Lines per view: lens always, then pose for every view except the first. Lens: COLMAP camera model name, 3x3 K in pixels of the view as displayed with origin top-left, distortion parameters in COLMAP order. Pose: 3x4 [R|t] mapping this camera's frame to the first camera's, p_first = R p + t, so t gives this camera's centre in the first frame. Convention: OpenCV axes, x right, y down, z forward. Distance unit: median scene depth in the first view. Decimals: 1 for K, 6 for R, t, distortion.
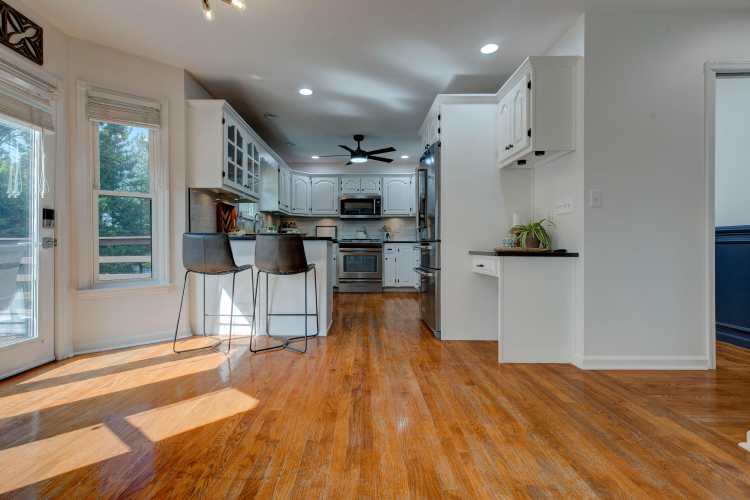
lens RADIAL K [[348.6, 0, 372.8], [0, 348.6, 248.3], [0, 0, 1]] dist [0.003267, 0.000792]
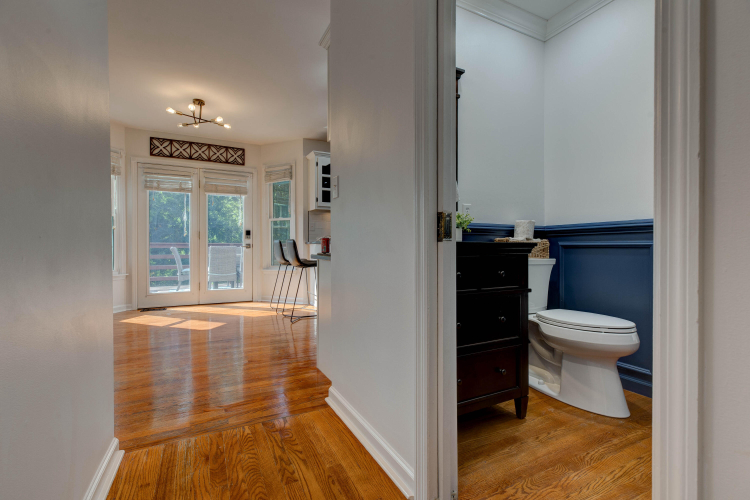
lens RADIAL K [[348.6, 0, 372.8], [0, 348.6, 248.3], [0, 0, 1]] dist [0.003267, 0.000792]
pose [[0.455884, 0.006825, -0.890013, 1.363488], [-0.006724, 0.999968, 0.004224, -0.015812], [0.890014, 0.004059, 0.455915, 0.711889]]
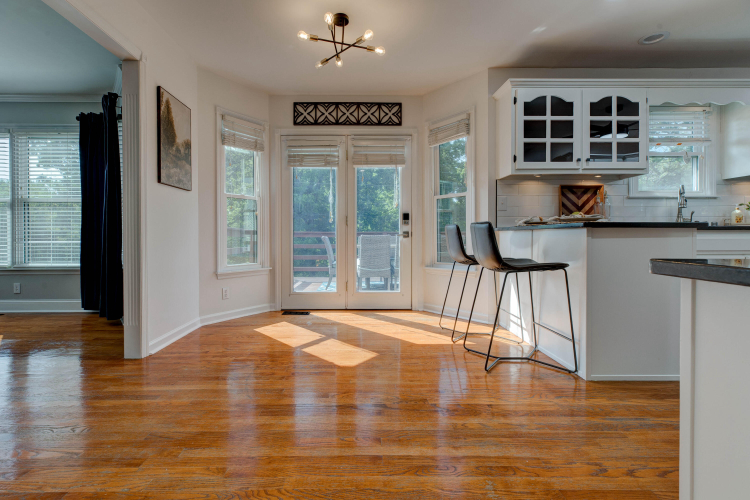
lens RADIAL K [[342.1, 0, 349.0], [0, 342.1, 240.7], [0, 0, 1]] dist [0.002307, 0.000657]
pose [[-0.012940, 0.016101, -0.999787, 0.652223], [-0.004720, 0.999858, 0.016163, -0.010651], [0.999905, 0.004928, -0.012862, 0.769679]]
